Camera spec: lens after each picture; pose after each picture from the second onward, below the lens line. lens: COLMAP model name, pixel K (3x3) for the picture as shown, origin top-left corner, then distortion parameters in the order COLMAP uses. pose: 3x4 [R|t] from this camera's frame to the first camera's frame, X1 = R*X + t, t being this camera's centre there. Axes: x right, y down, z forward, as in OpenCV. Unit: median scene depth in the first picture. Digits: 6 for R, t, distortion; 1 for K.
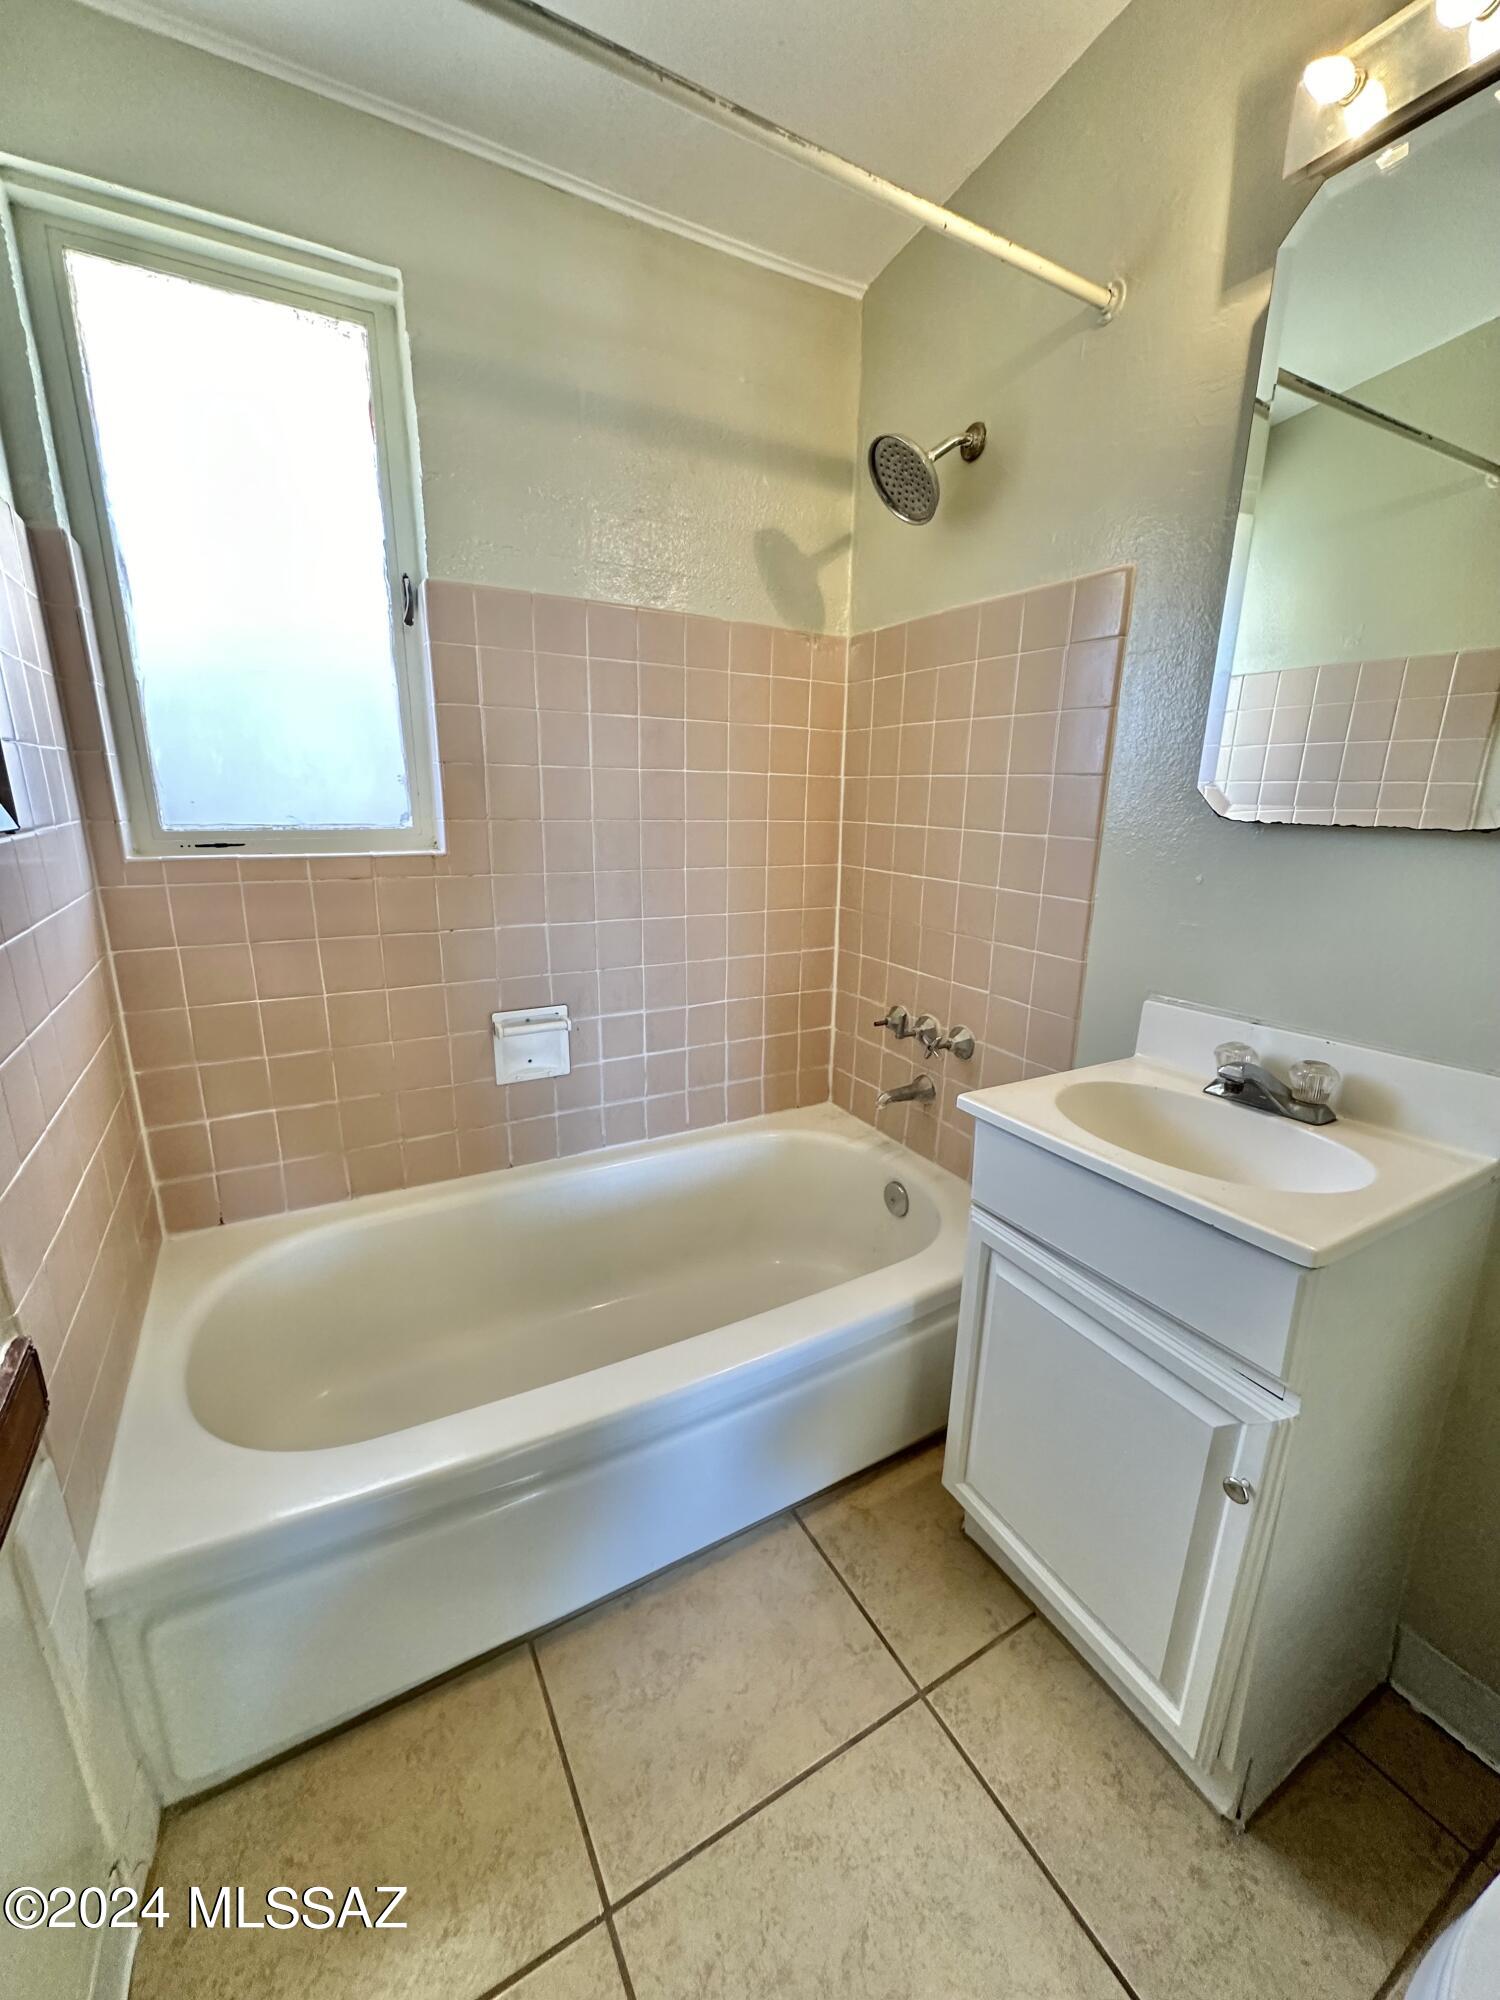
lens RADIAL K [[796.0, 0, 747.9], [0, 796.0, 1002.5], [0, 0, 1]] dist [-0.002823, 0.000416]
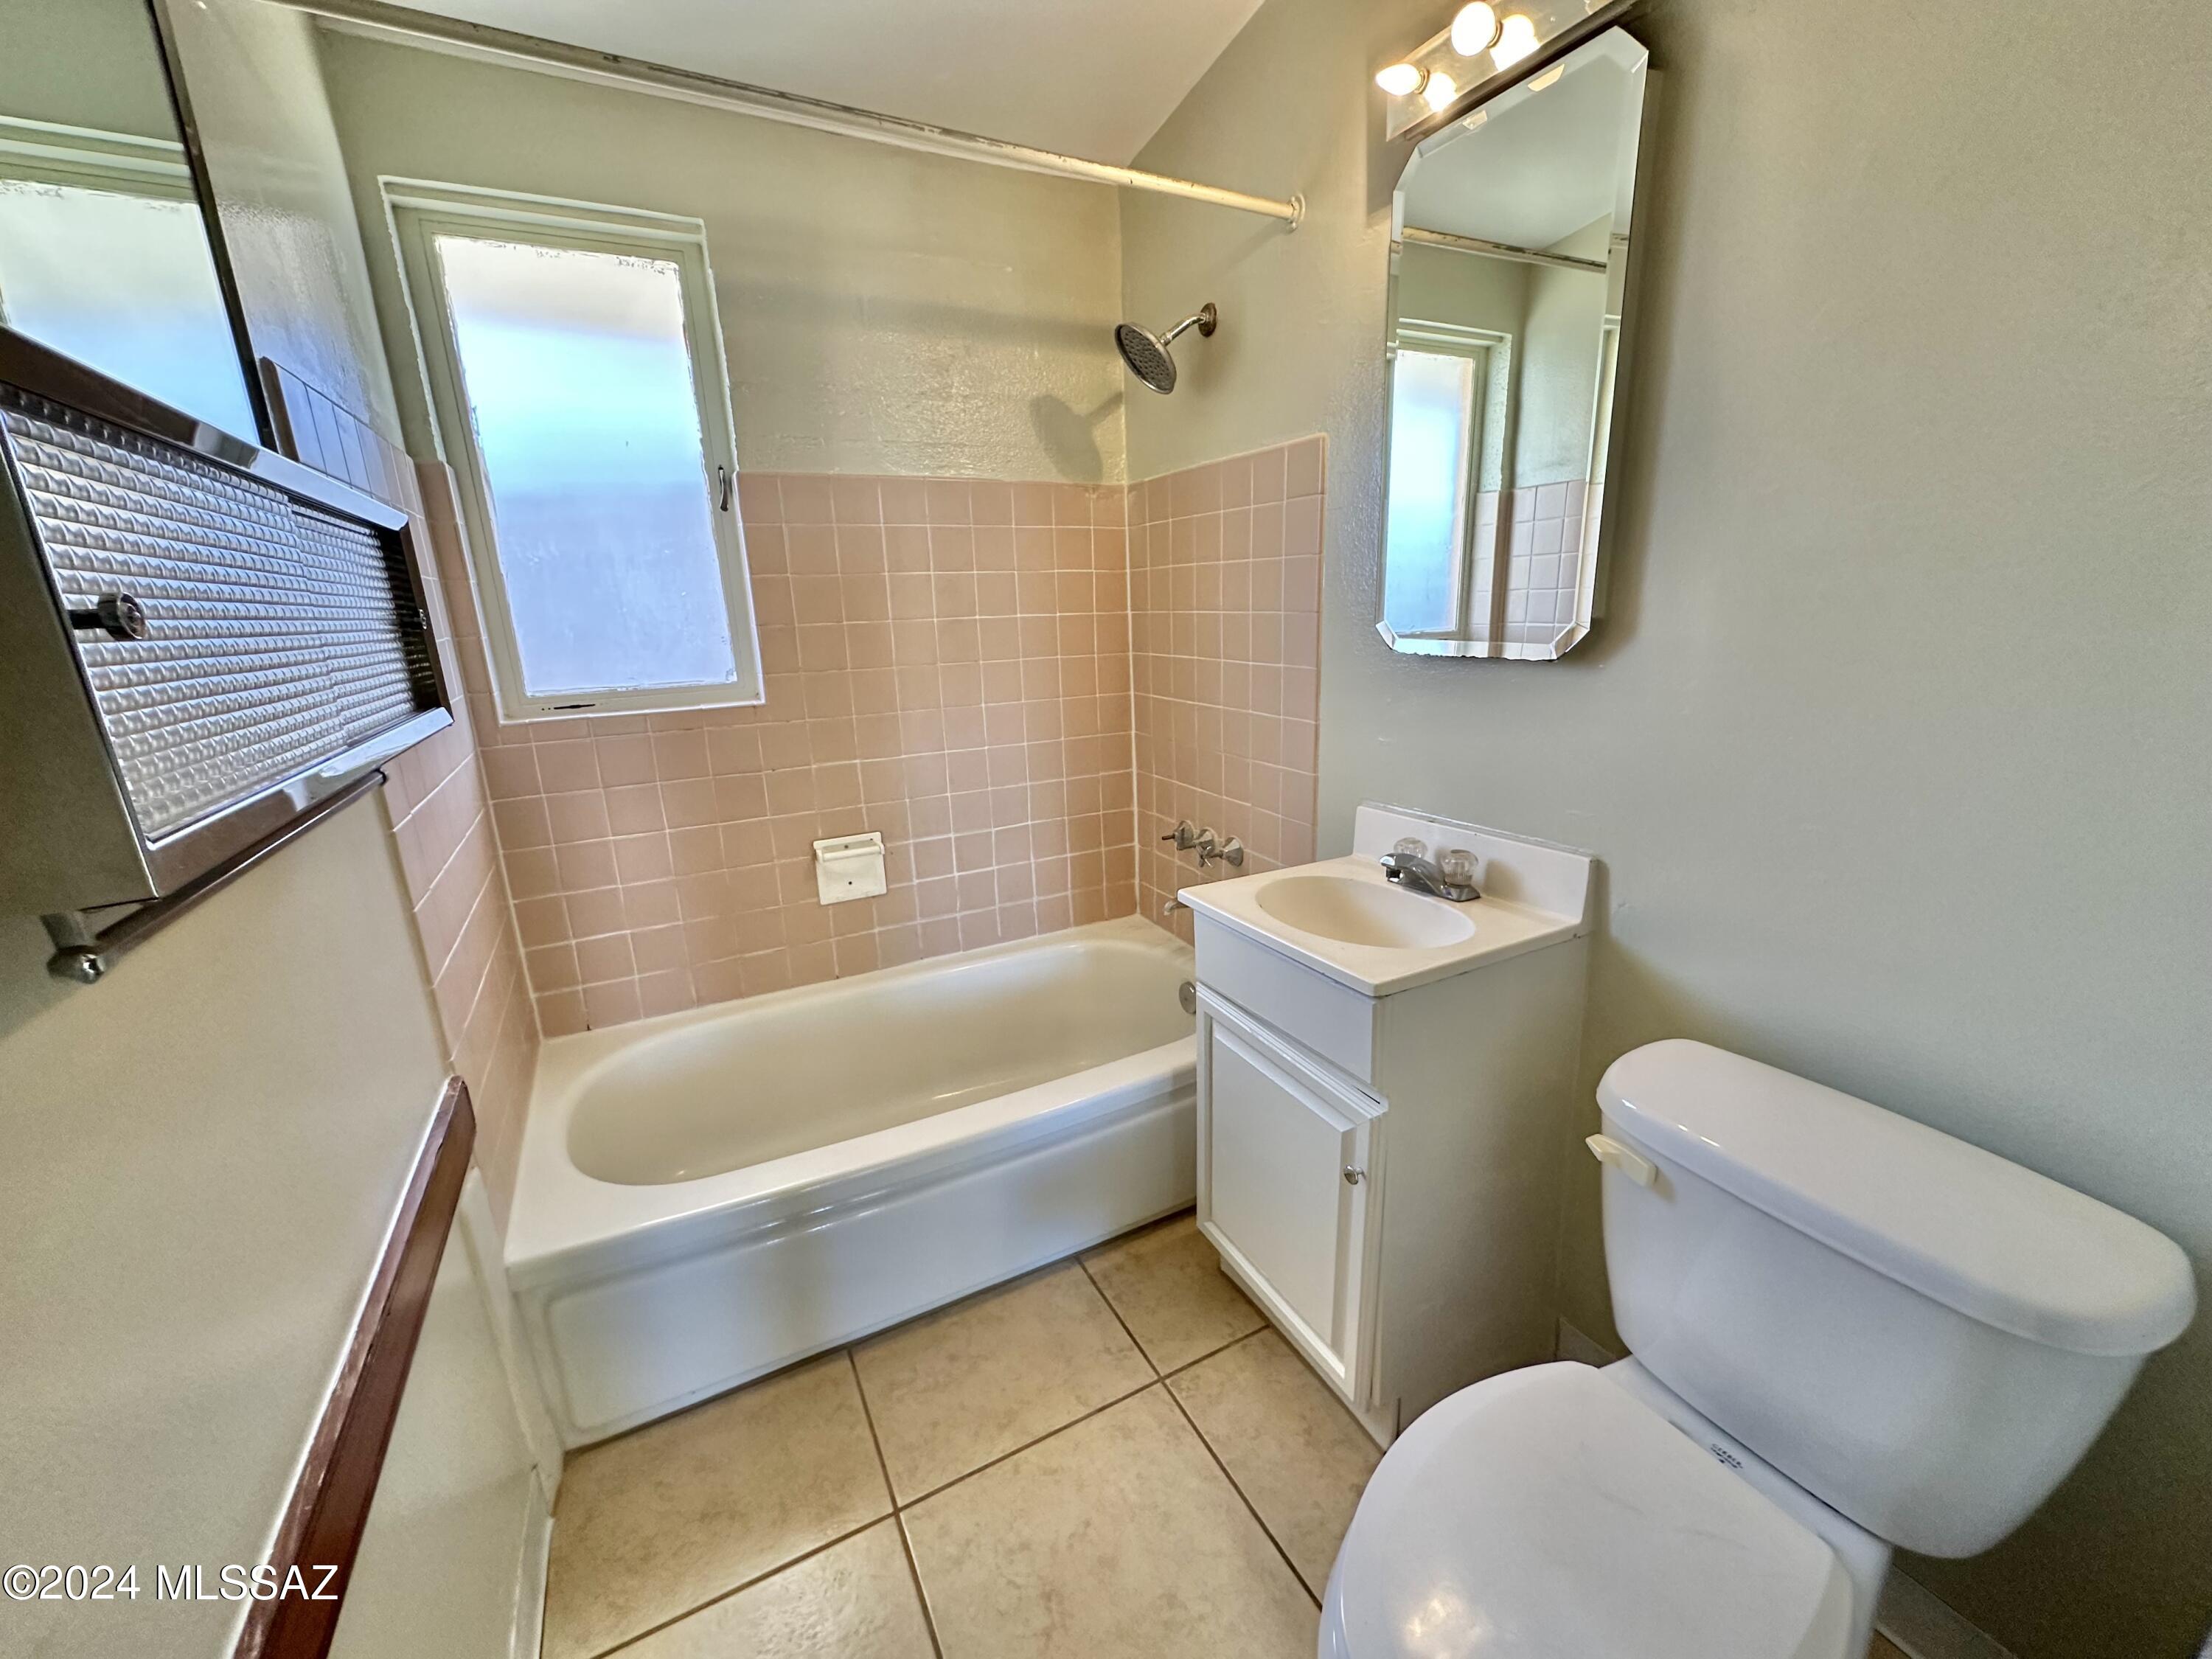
lens RADIAL K [[880.4, 0, 1103.8], [0, 880.4, 830.4], [0, 0, 1]] dist [-0.002823, 0.000416]
pose [[0.998320, -0.039489, -0.042397, 0.178027], [0.039540, 0.999218, 0.000366, 0.017002], [0.042349, -0.002042, 0.999101, -0.287722]]
